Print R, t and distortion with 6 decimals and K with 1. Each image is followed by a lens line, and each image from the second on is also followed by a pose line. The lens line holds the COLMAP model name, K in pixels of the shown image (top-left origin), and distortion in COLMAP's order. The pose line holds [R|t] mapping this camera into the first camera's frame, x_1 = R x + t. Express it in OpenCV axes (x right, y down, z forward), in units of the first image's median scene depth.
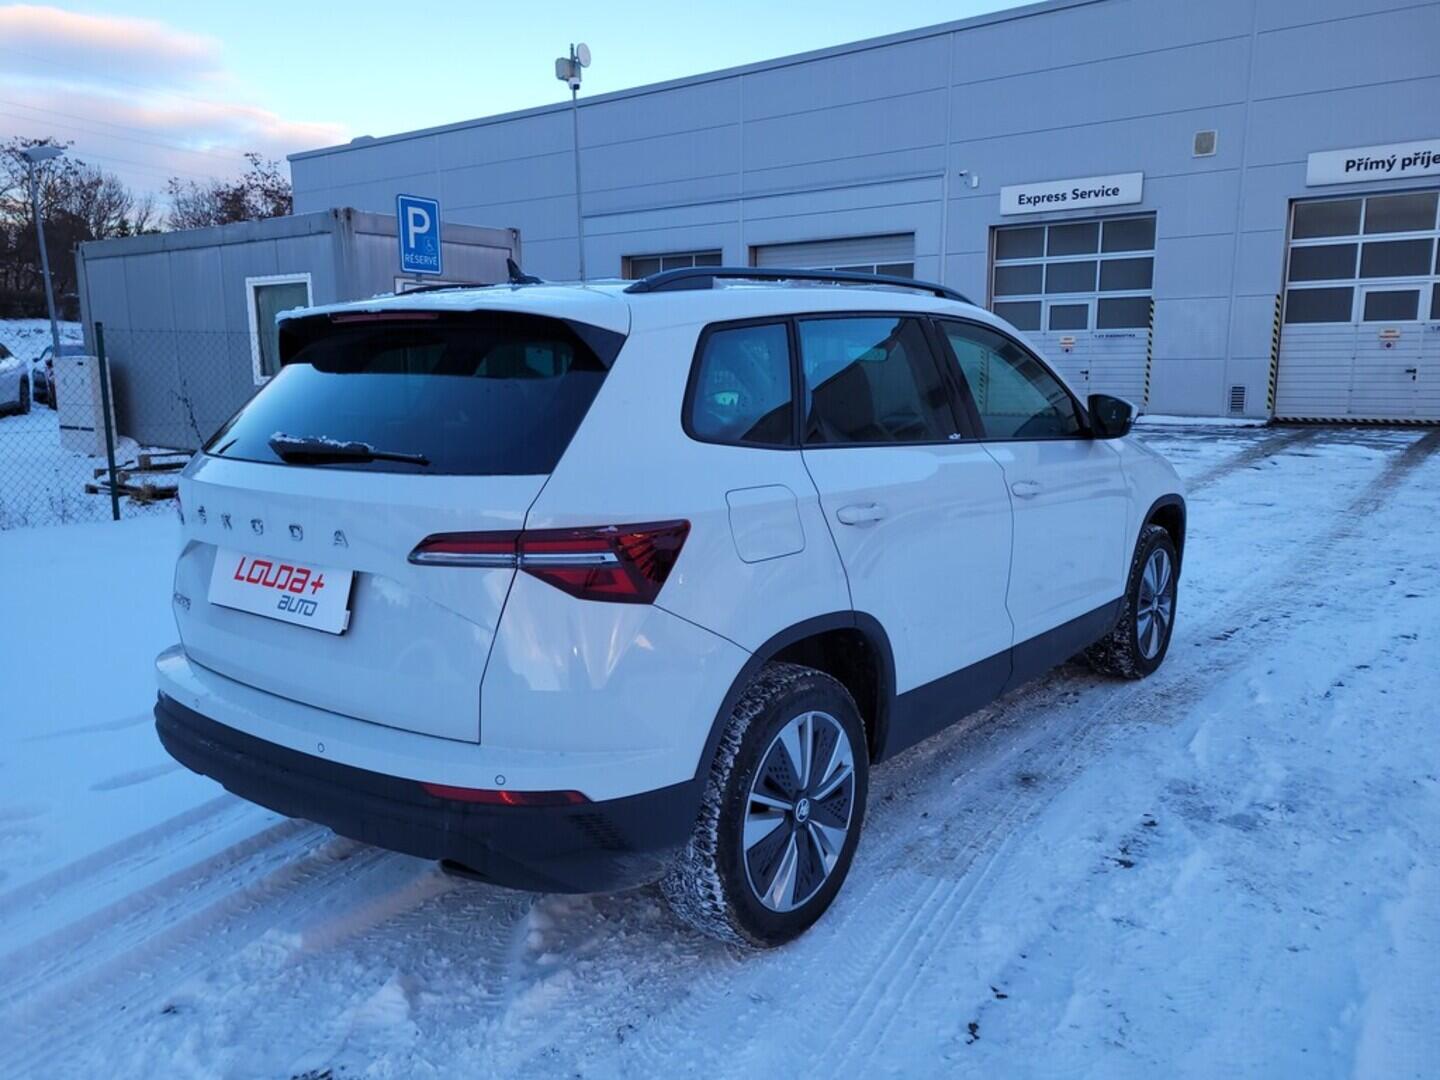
lens RADIAL K [[1140.5, 0, 789.9], [0, 1140.5, 539.7], [0, 0, 1]] dist [0.069400, -0.061125]
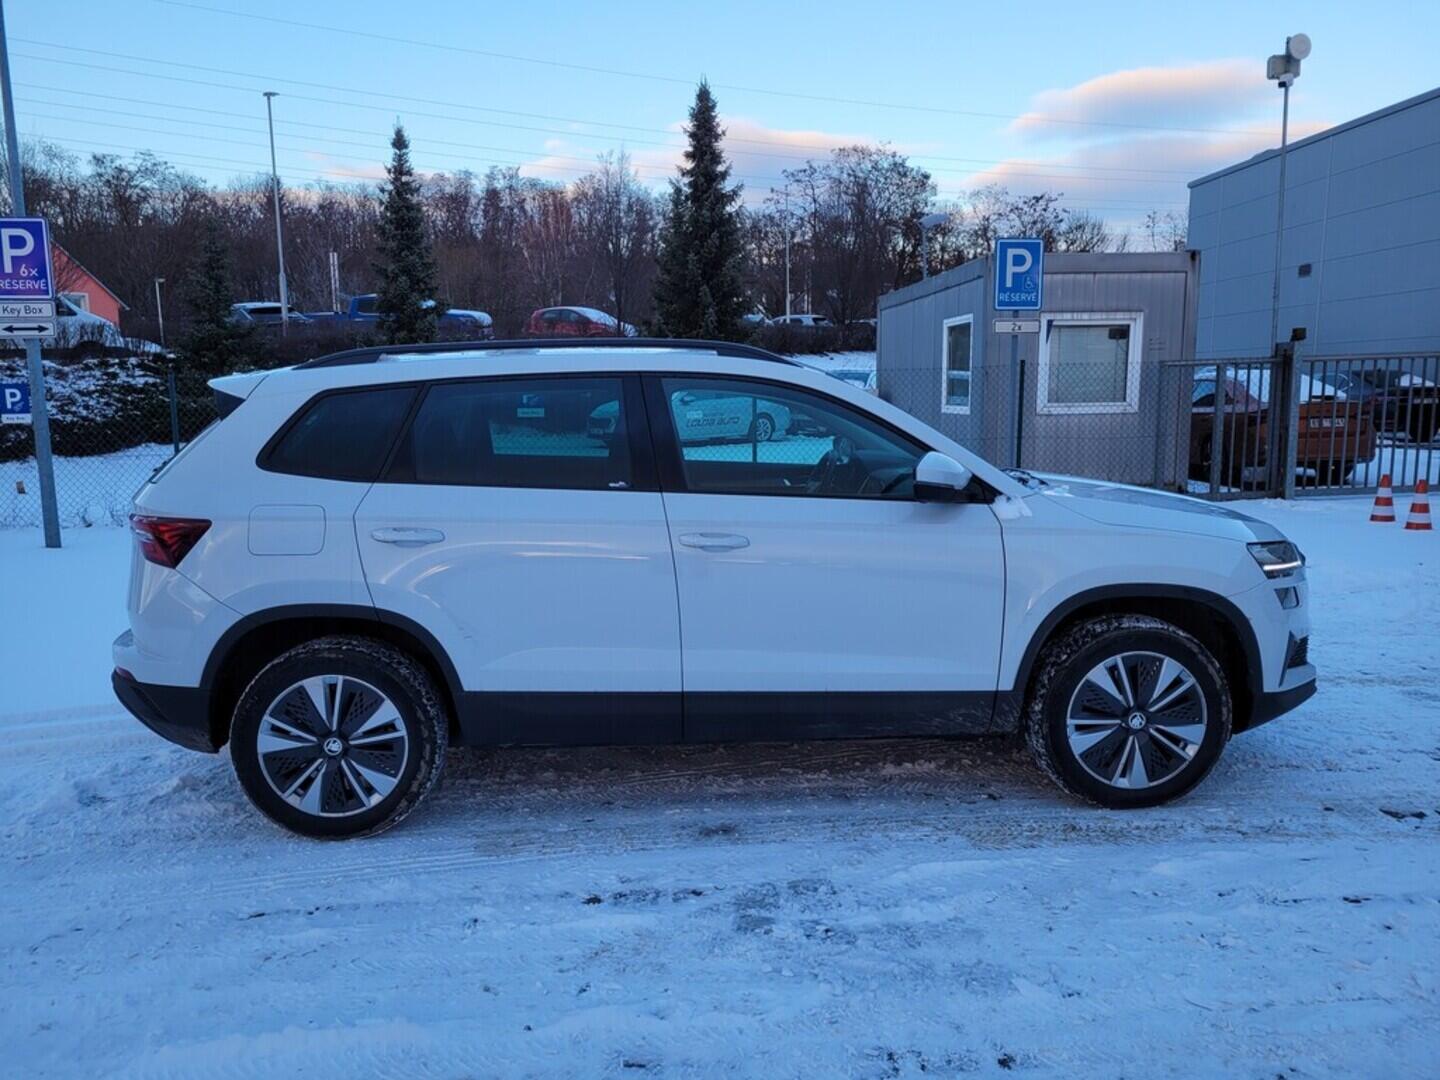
lens RADIAL K [[1137.9, 0, 669.0], [0, 1137.9, 542.1], [0, 0, 1]] dist [0.063415, -0.051834]
pose [[0.609164, 0.105229, -0.786032, 0.375227], [-0.116822, 0.992252, 0.042301, -0.031406], [0.784393, 0.066058, 0.616737, 0.132579]]
